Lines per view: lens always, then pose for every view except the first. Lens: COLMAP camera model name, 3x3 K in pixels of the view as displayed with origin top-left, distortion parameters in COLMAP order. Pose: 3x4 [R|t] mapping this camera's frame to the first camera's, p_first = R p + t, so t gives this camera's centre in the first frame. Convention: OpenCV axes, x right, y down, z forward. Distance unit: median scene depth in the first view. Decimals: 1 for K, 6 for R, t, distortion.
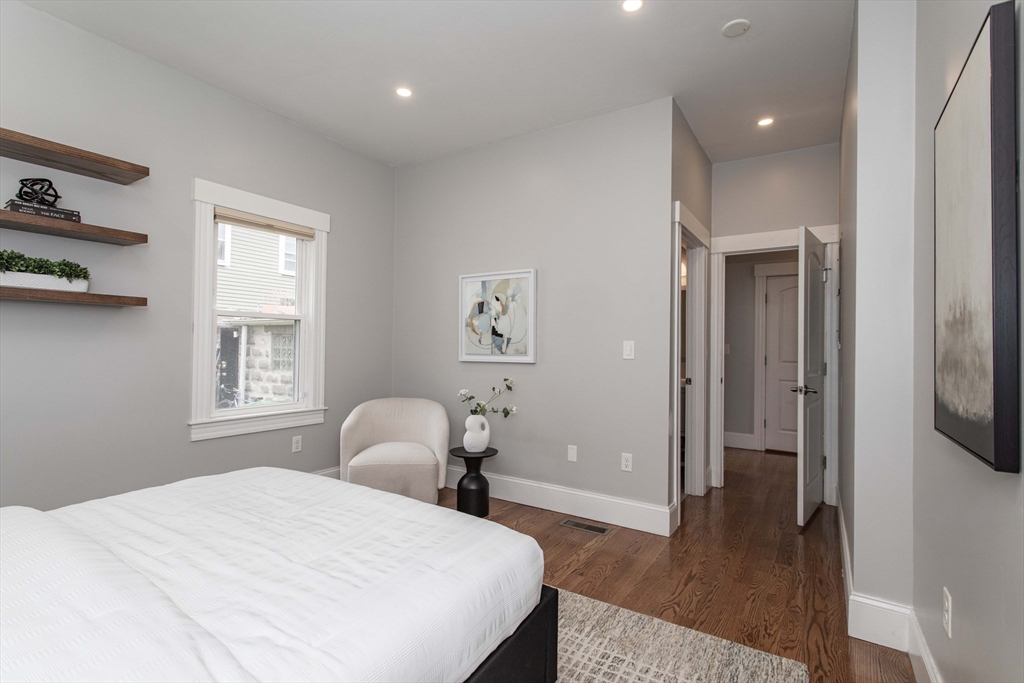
lens RADIAL K [[488.4, 0, 511.6], [0, 488.4, 340.0], [0, 0, 1]] dist [0.002239, 0.000362]
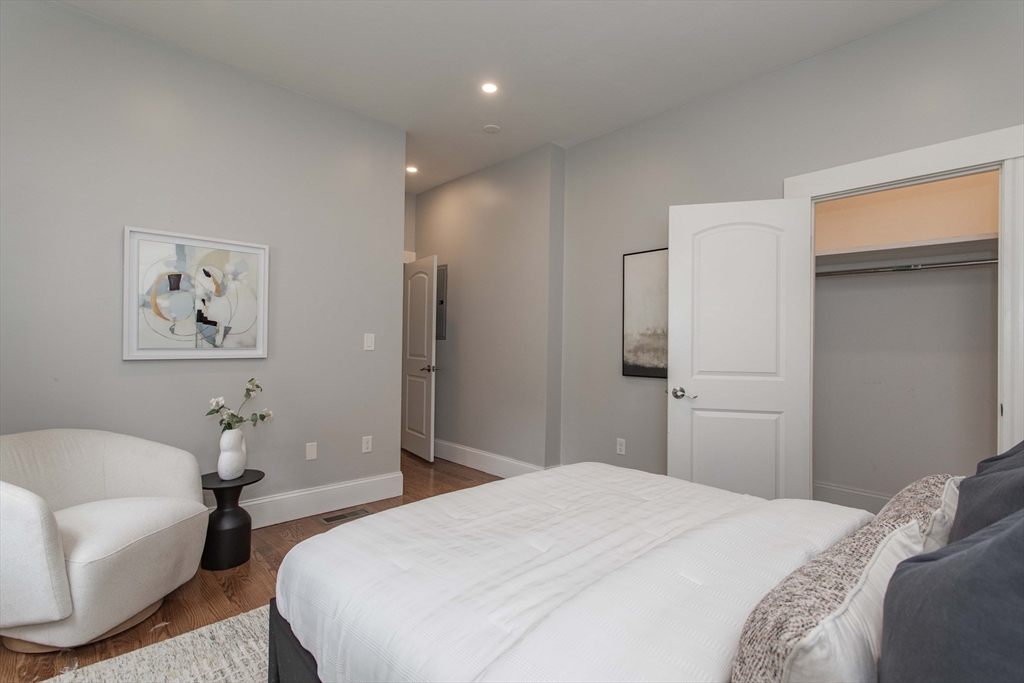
lens RADIAL K [[488.4, 0, 511.6], [0, 488.4, 340.0], [0, 0, 1]] dist [0.002239, 0.000362]
pose [[0.226484, -0.002565, 0.974012, -0.657303], [-0.025126, 0.999648, 0.008475, -0.001329], [-0.973691, -0.026392, 0.226340, 0.381681]]
